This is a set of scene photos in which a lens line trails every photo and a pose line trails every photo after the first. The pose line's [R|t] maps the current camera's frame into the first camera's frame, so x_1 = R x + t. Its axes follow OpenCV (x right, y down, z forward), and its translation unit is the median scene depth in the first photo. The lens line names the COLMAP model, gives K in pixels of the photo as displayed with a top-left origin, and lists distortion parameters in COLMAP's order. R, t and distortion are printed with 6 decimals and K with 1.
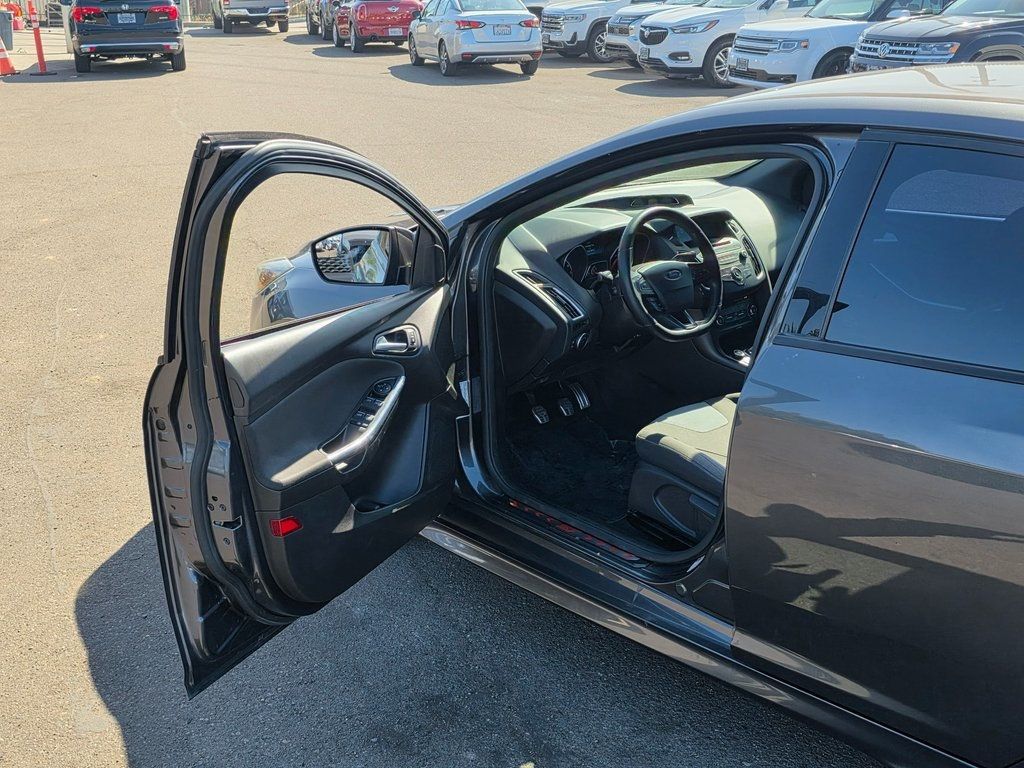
lens RADIAL K [[1117.5, 0, 508.4], [0, 1117.5, 386.2], [0, 0, 1]] dist [0.089166, 0.000000]
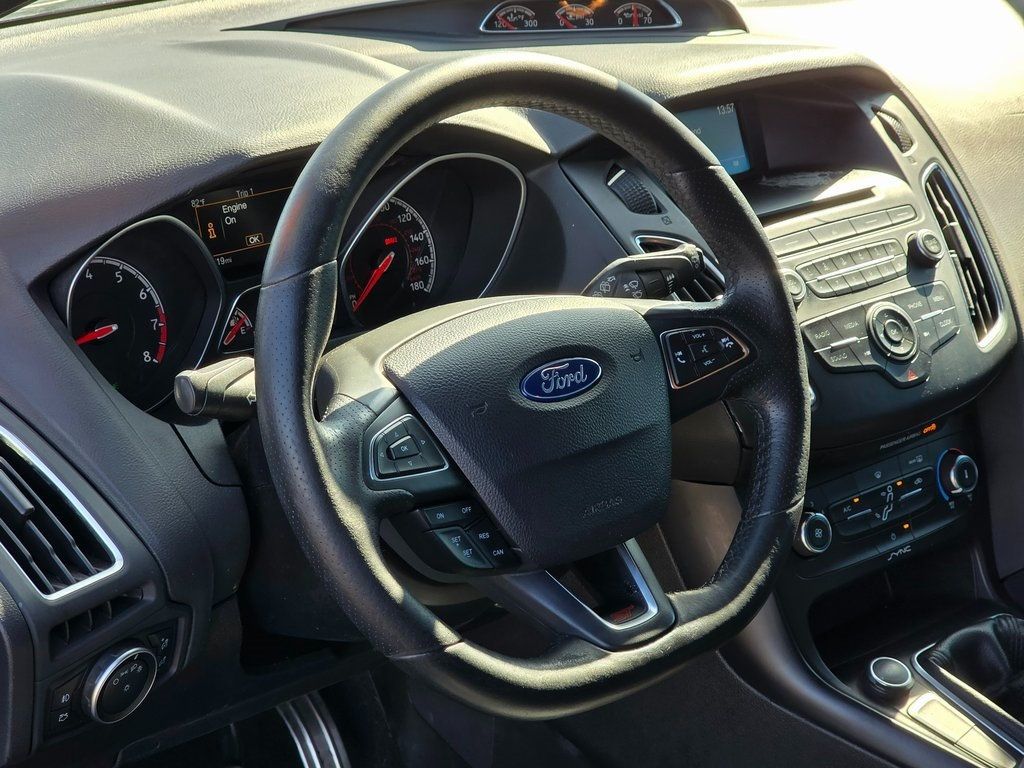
lens RADIAL K [[2026.0, 0, 516.3], [0, 2026.0, 381.4], [0, 0, 1]] dist [0.301537, 0.000000]
pose [[0.999480, 0.028622, -0.014844, 0.130880], [-0.028238, 0.999278, 0.025434, -0.098779], [0.015561, -0.025002, 0.999566, 0.566415]]
